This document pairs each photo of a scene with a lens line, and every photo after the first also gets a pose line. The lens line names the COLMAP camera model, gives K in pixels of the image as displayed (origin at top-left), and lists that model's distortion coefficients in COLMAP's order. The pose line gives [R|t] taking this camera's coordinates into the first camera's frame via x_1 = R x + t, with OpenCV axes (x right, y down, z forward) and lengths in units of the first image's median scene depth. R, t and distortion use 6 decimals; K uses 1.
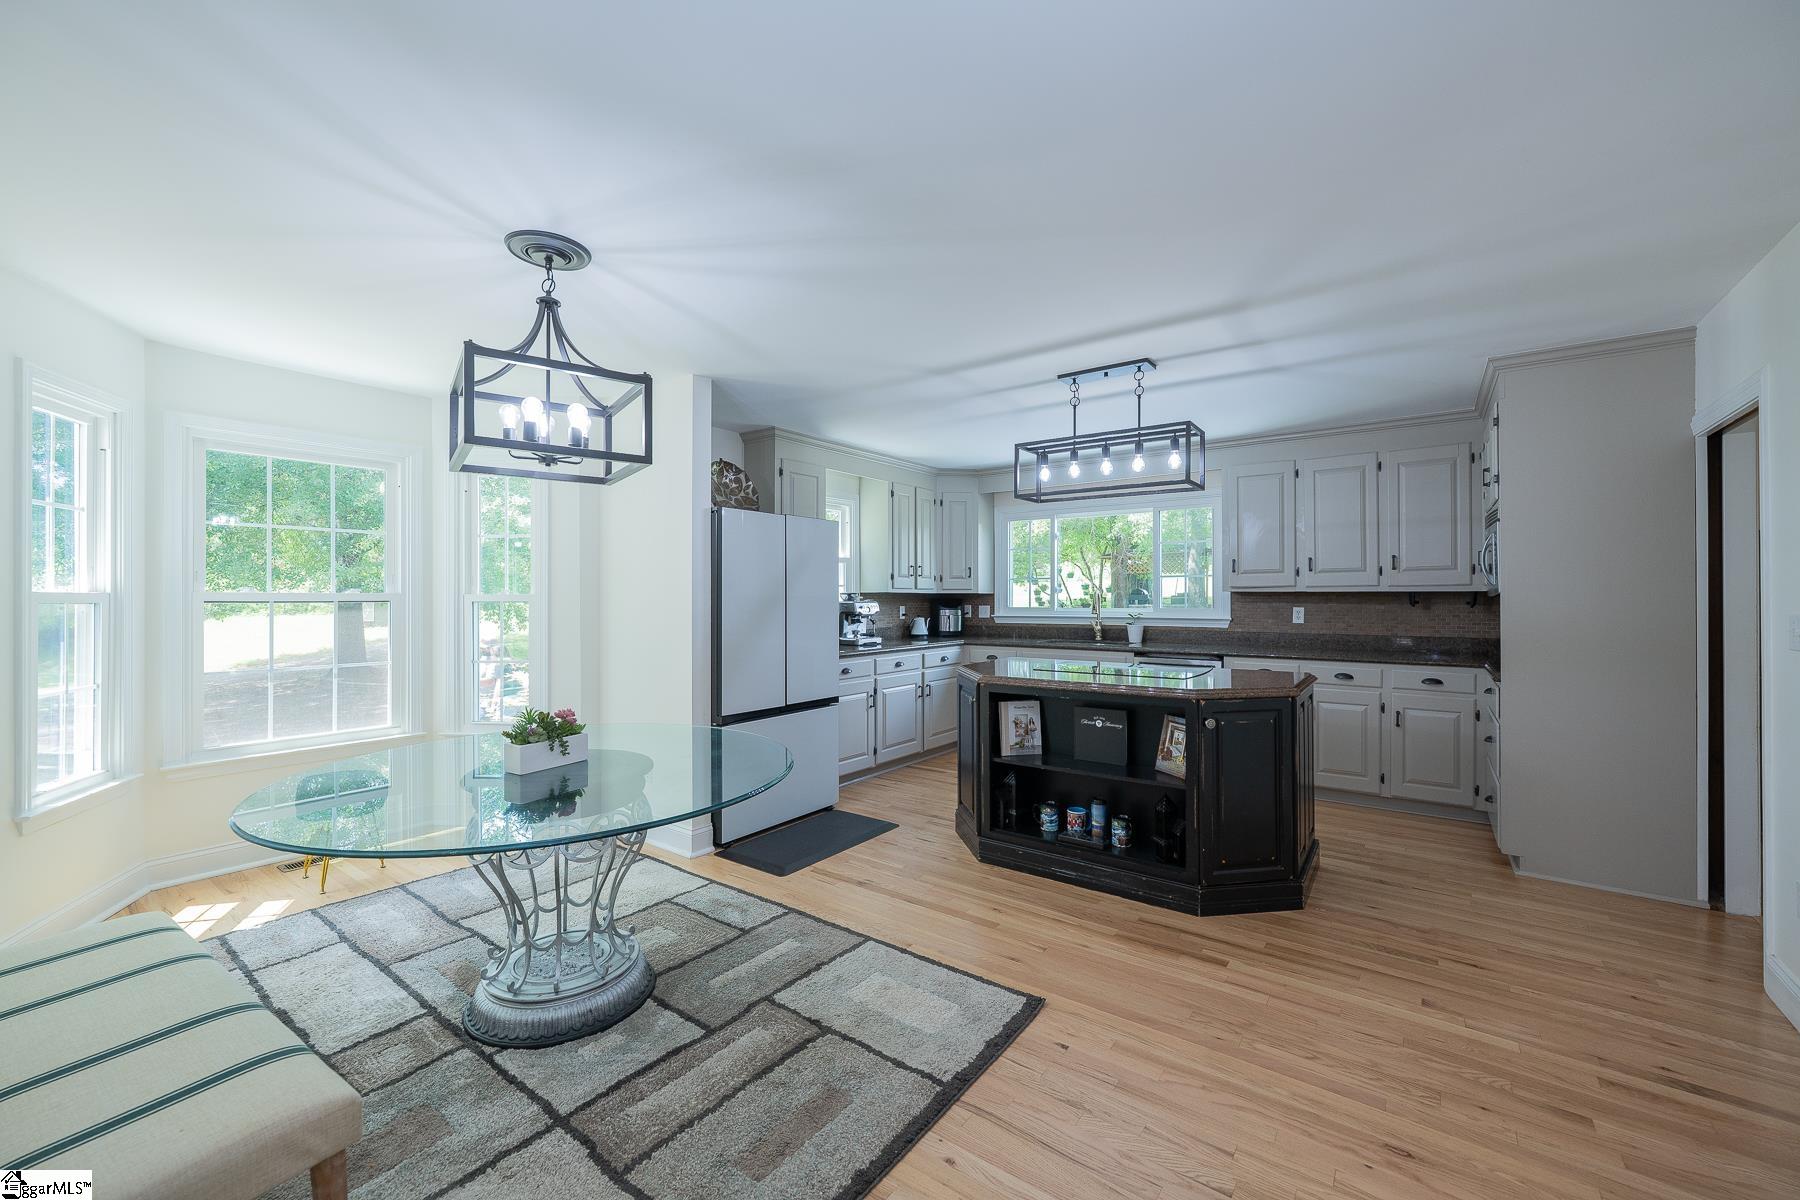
lens RADIAL K [[712.9, 0, 896.2], [0, 712.9, 598.2], [0, 0, 1]] dist [0.001511, 0.000013]
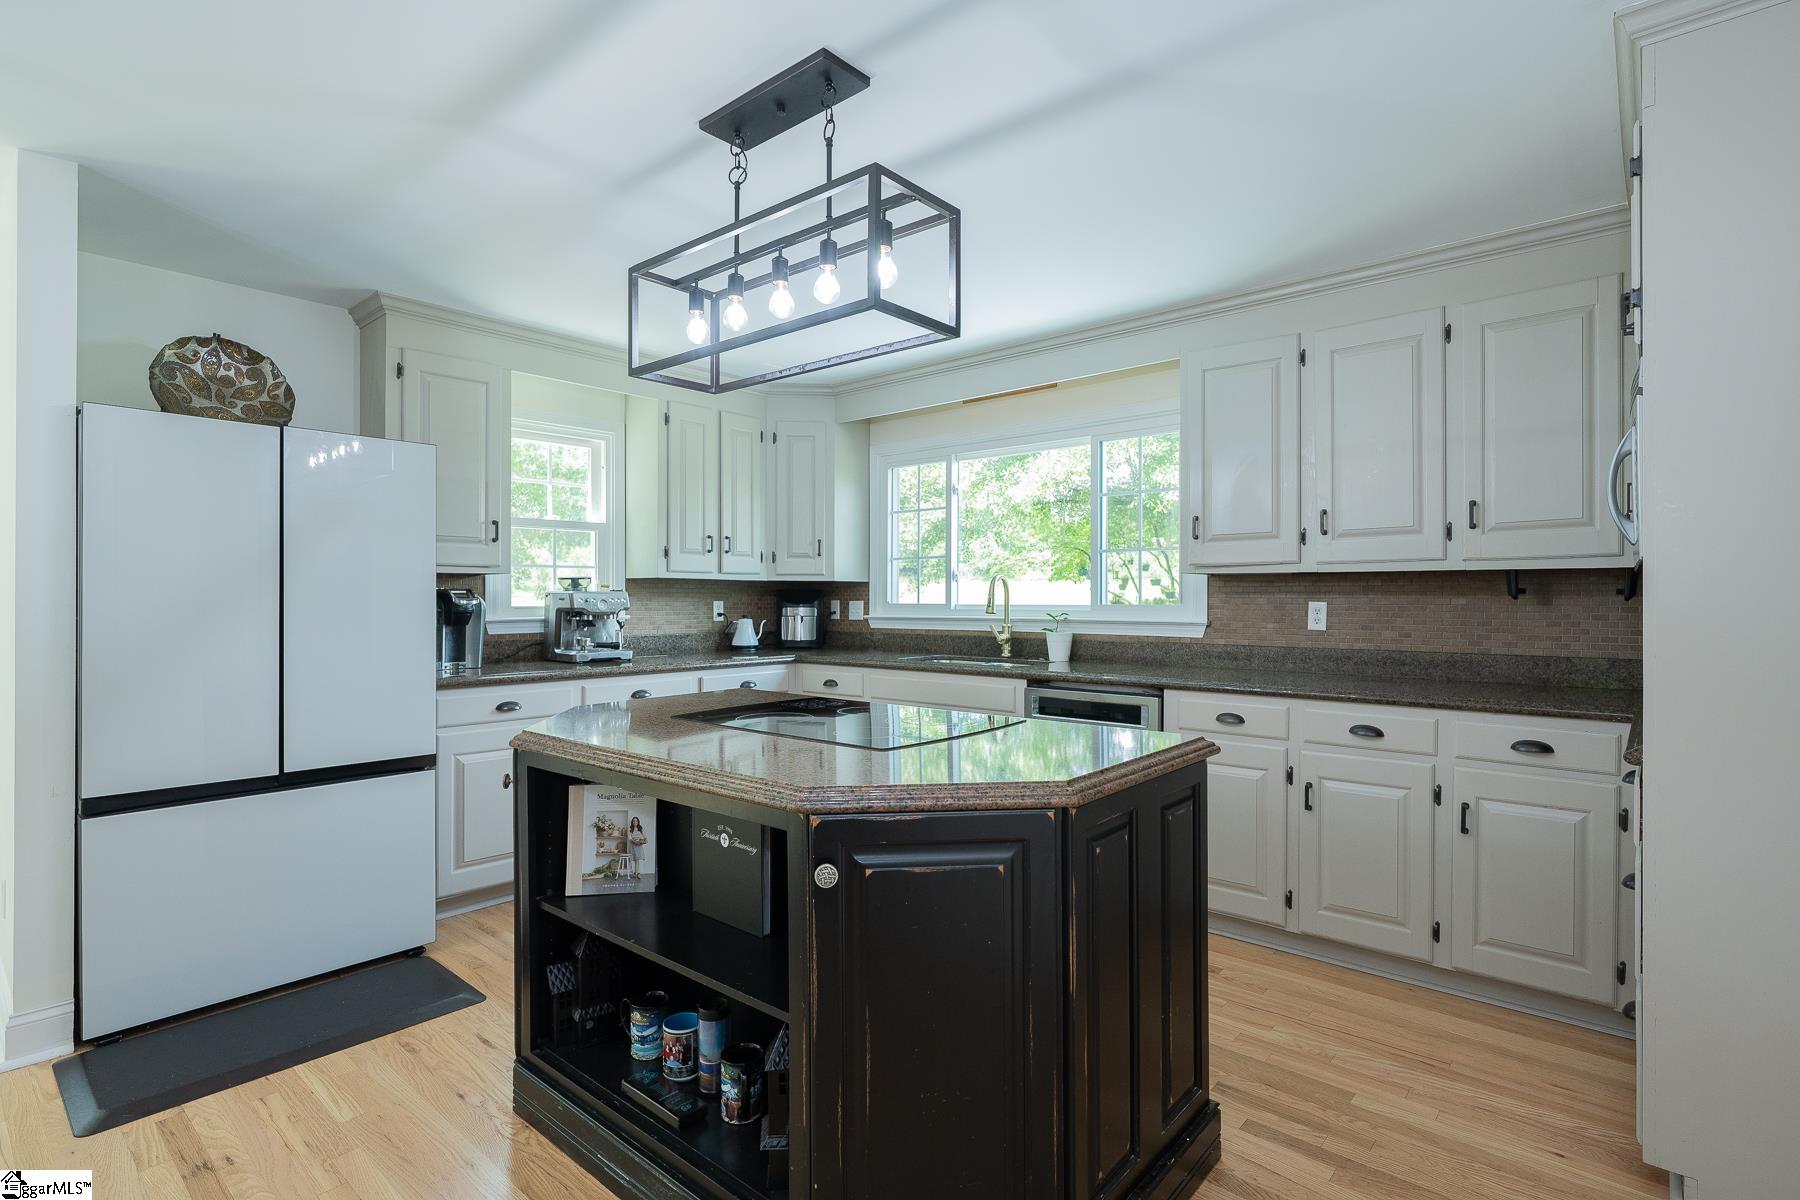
lens RADIAL K [[877.3, 0, 897.7], [0, 877.3, 602.5], [0, 0, 1]] dist [-0.000841, -0.000910]
pose [[0.996853, 0.002504, -0.079231, 0.343292], [-0.002251, 0.999992, 0.003289, 0.013935], [0.079239, -0.003100, 0.996851, 0.339282]]
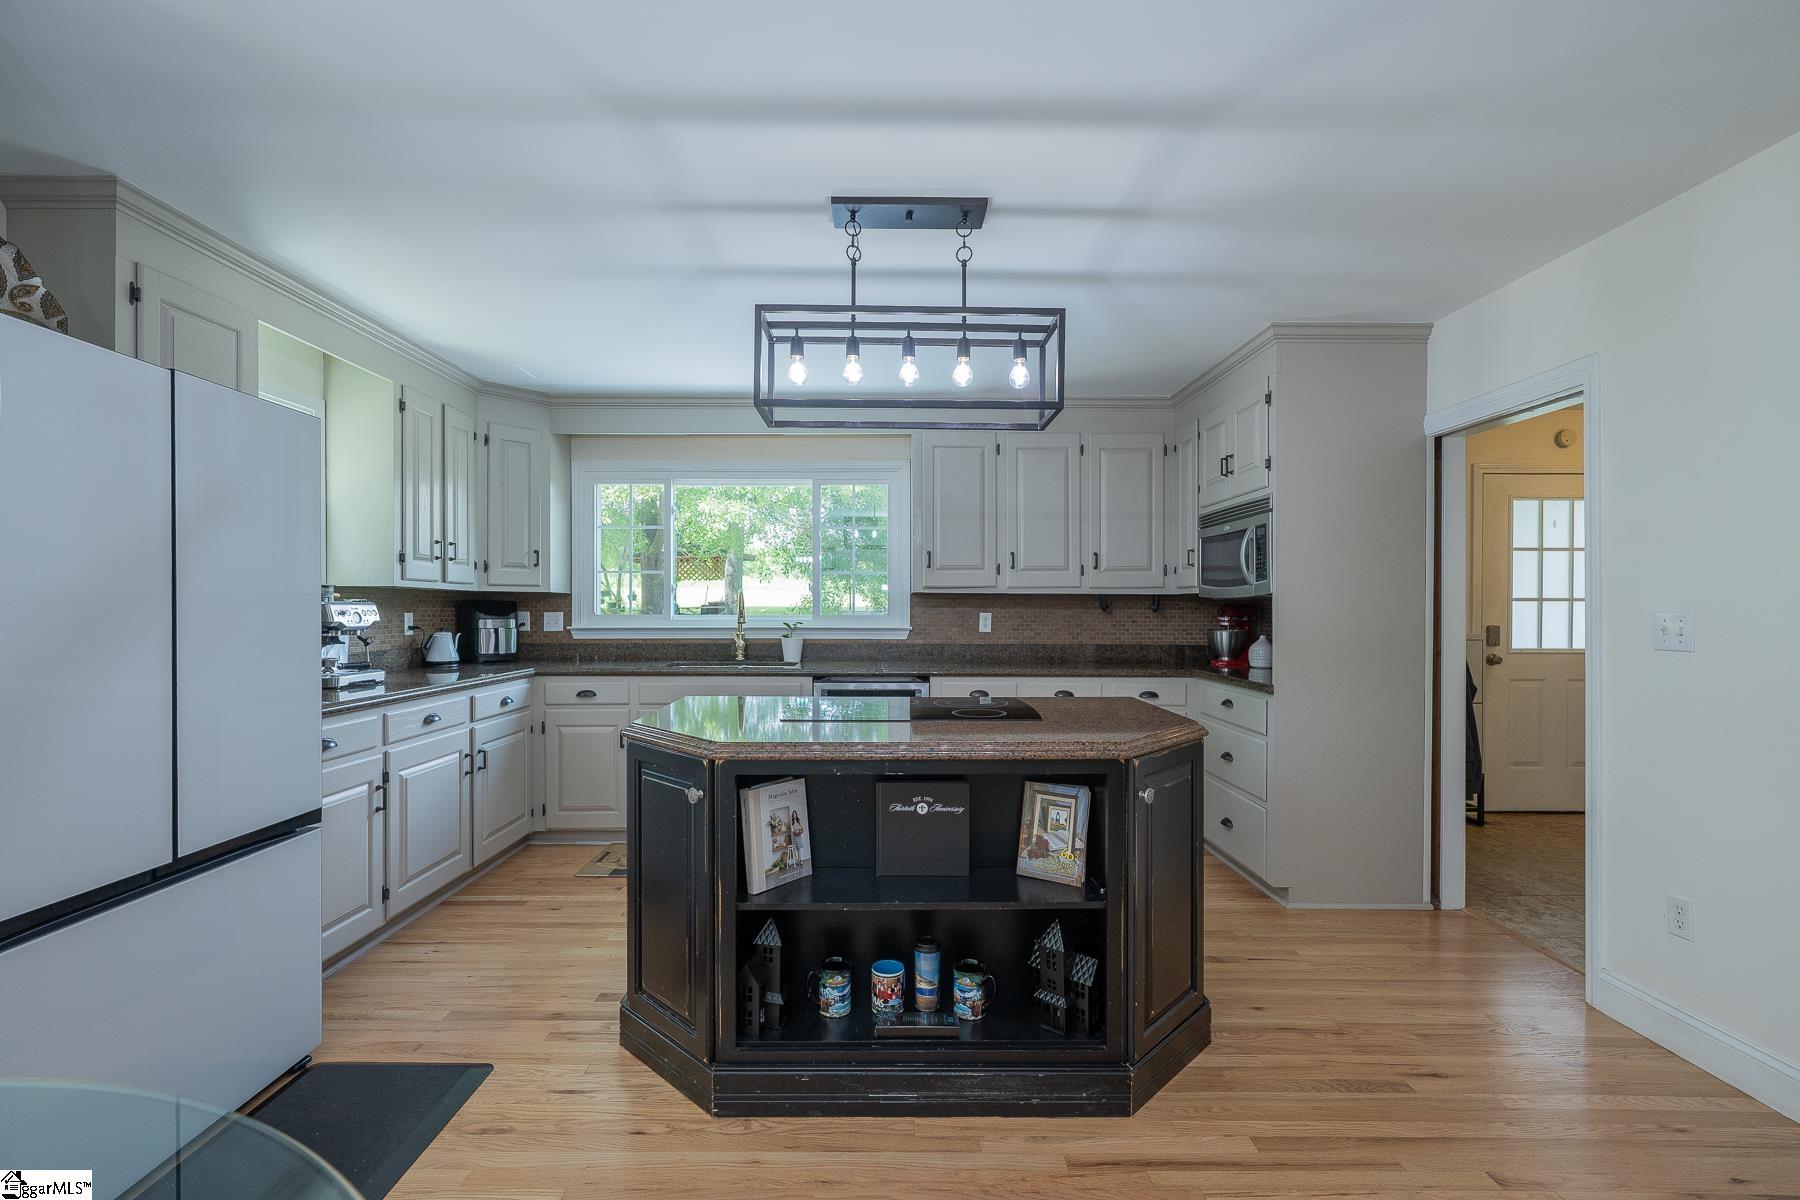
lens RADIAL K [[790.4, 0, 887.0], [0, 790.4, 615.4], [0, 0, 1]] dist [-0.001306, 0.000340]
pose [[0.801288, -0.001936, 0.598276, -0.093449], [-0.002723, 0.999973, 0.006883, 0.011640], [-0.598273, -0.007145, 0.801260, 0.392298]]
